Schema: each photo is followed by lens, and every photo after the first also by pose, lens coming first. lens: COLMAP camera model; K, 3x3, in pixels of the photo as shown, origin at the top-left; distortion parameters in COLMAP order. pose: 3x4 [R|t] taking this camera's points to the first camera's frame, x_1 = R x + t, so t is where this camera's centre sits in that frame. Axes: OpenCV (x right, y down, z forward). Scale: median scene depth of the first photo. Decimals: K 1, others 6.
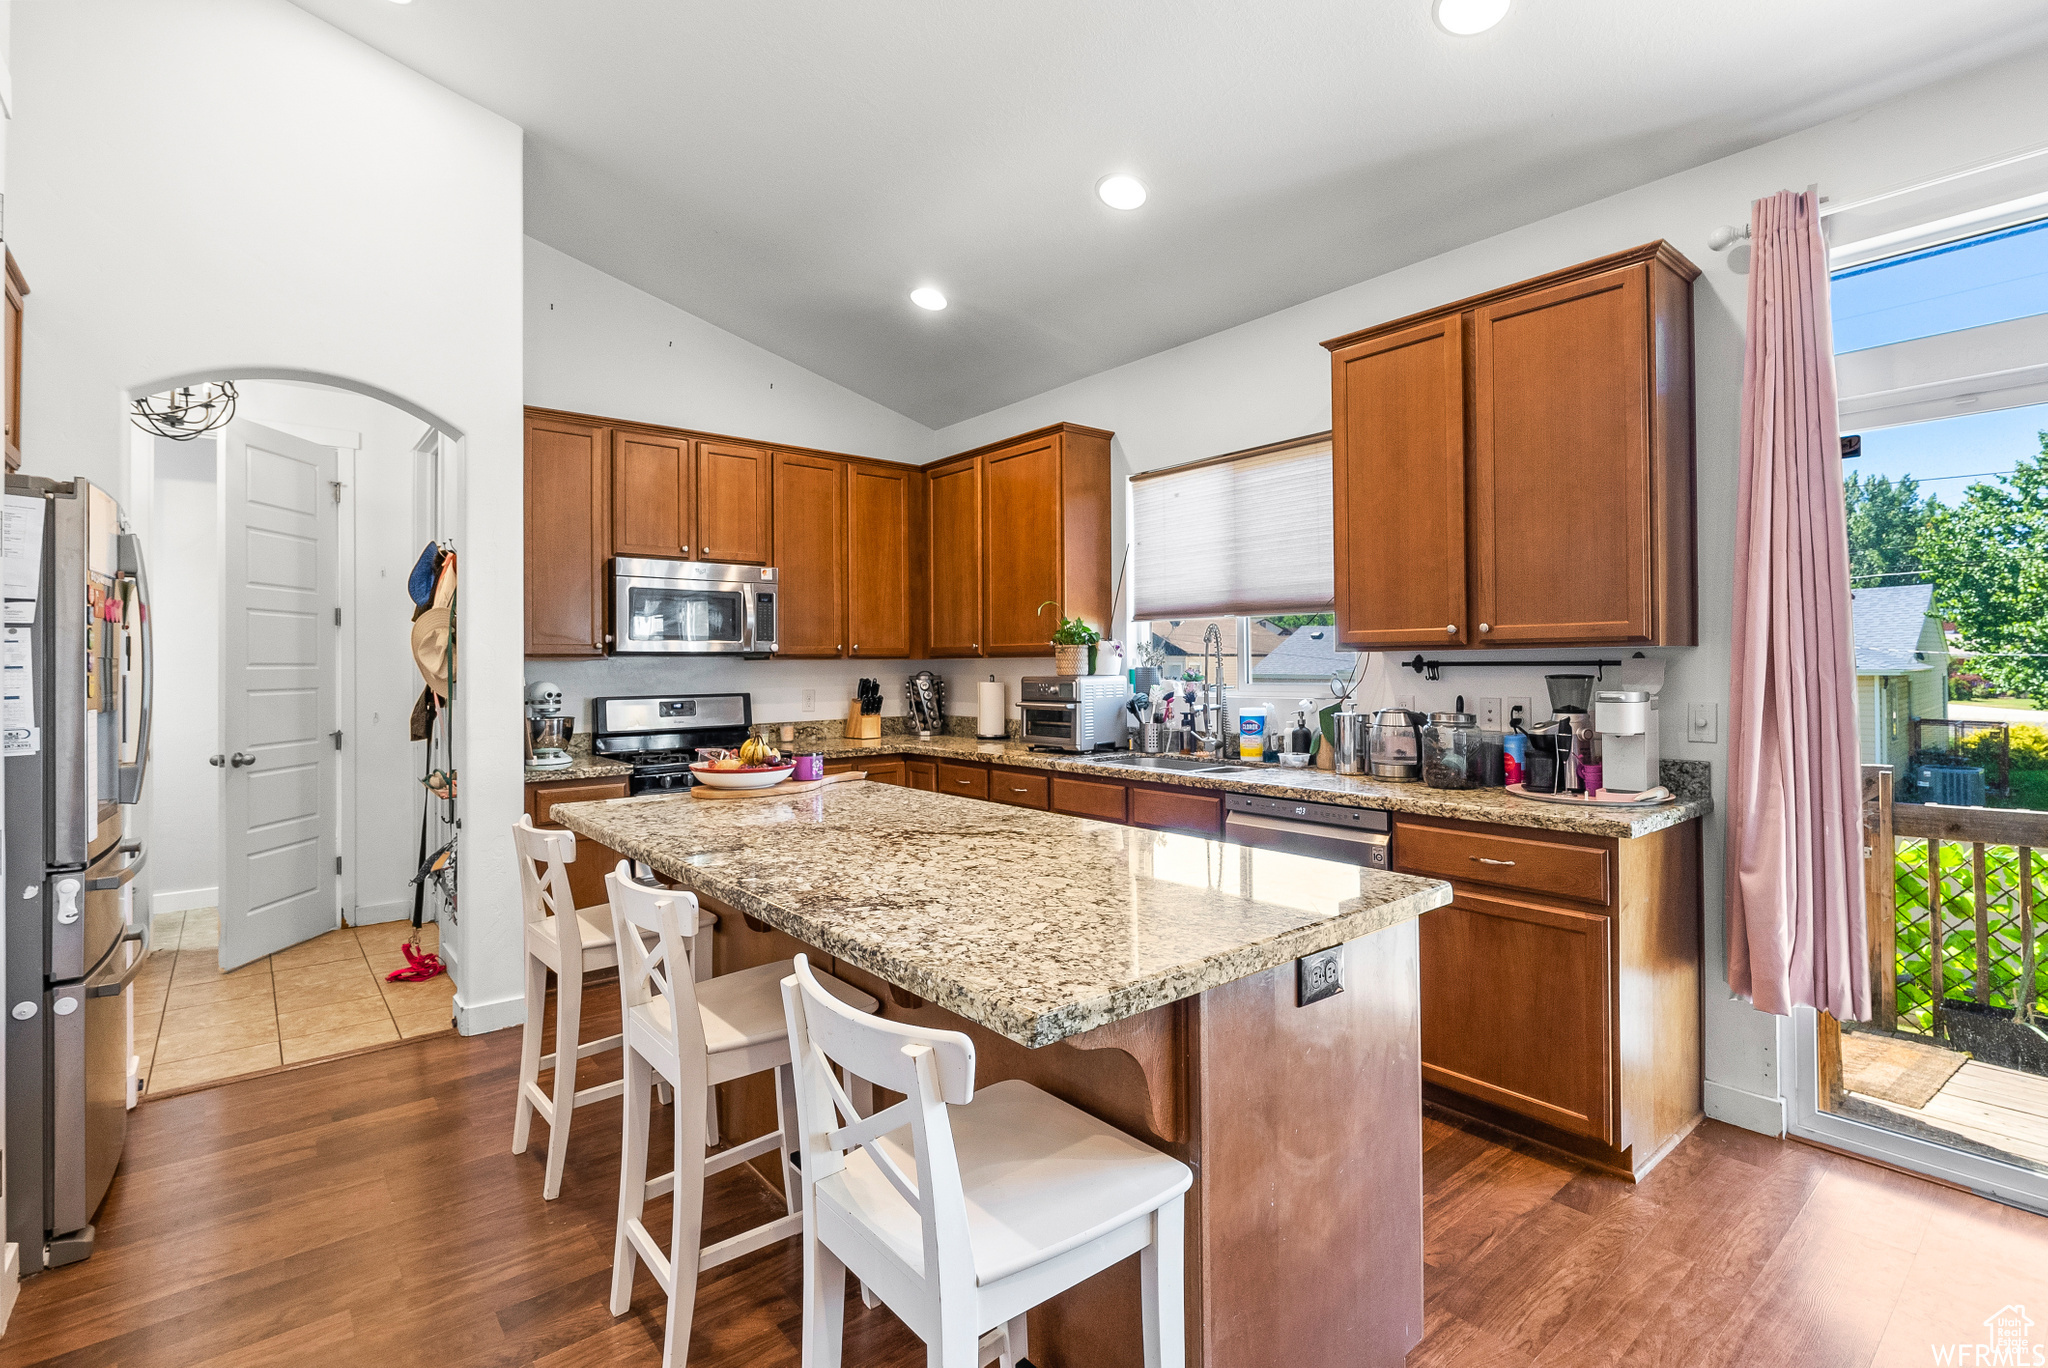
lens RADIAL K [[915.6, 0, 1023.6], [0, 915.6, 666.6], [0, 0, 1]] dist [0.000880, 0.000177]
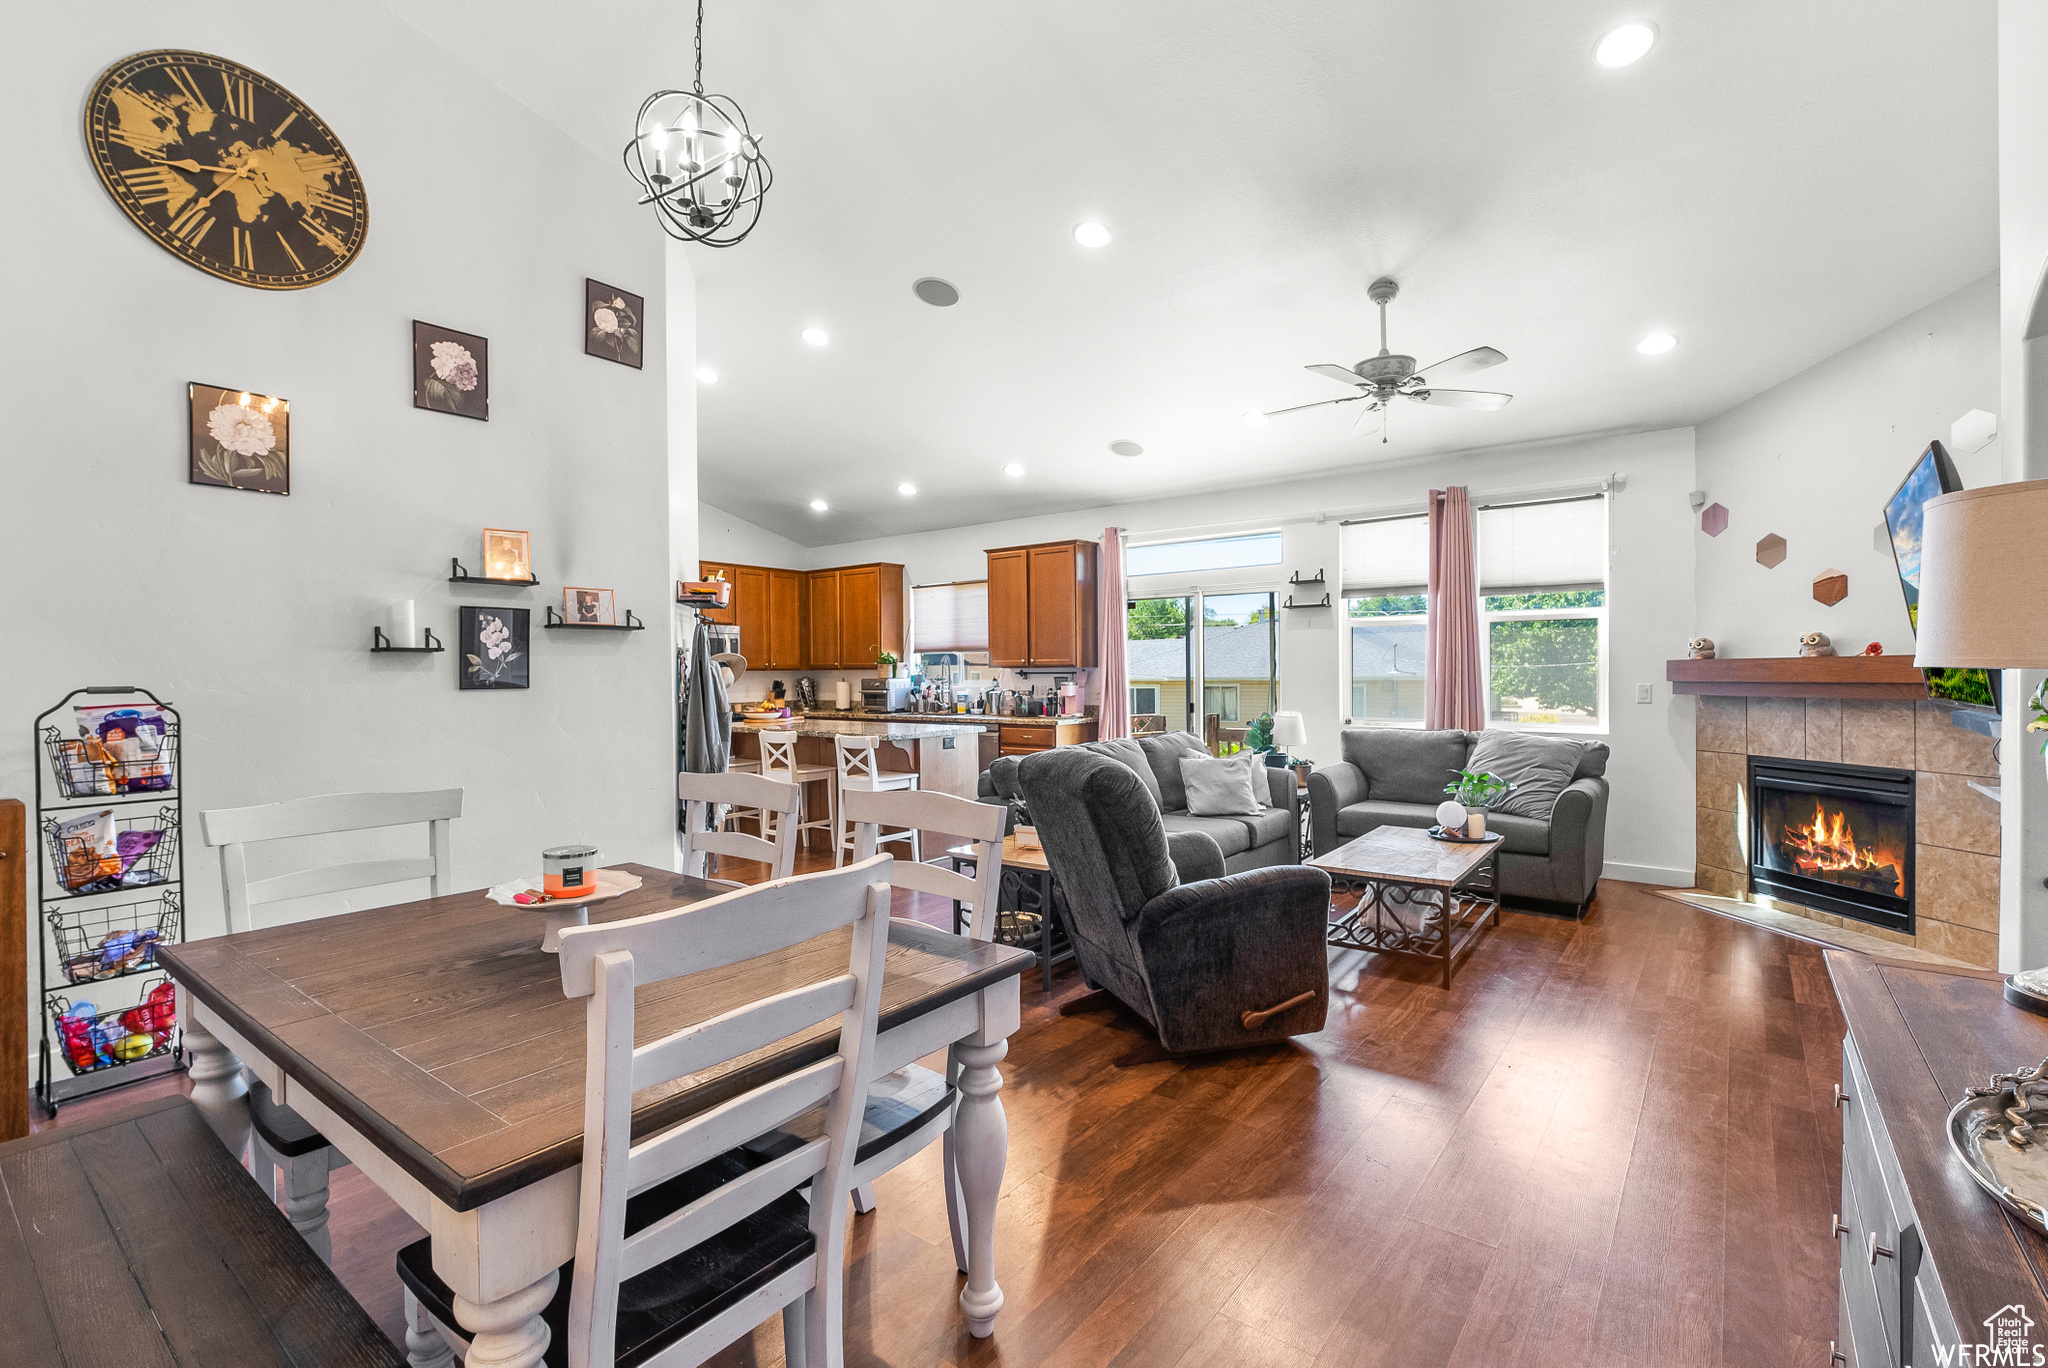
lens RADIAL K [[911.7, 0, 1022.2], [0, 911.7, 679.9], [0, 0, 1]] dist [-0.002929, -0.000269]
pose [[0.975333, -0.003546, 0.220708, -0.109482], [0.001778, 0.999965, 0.008212, -0.003546], [-0.220730, -0.007617, 0.975305, -1.207026]]
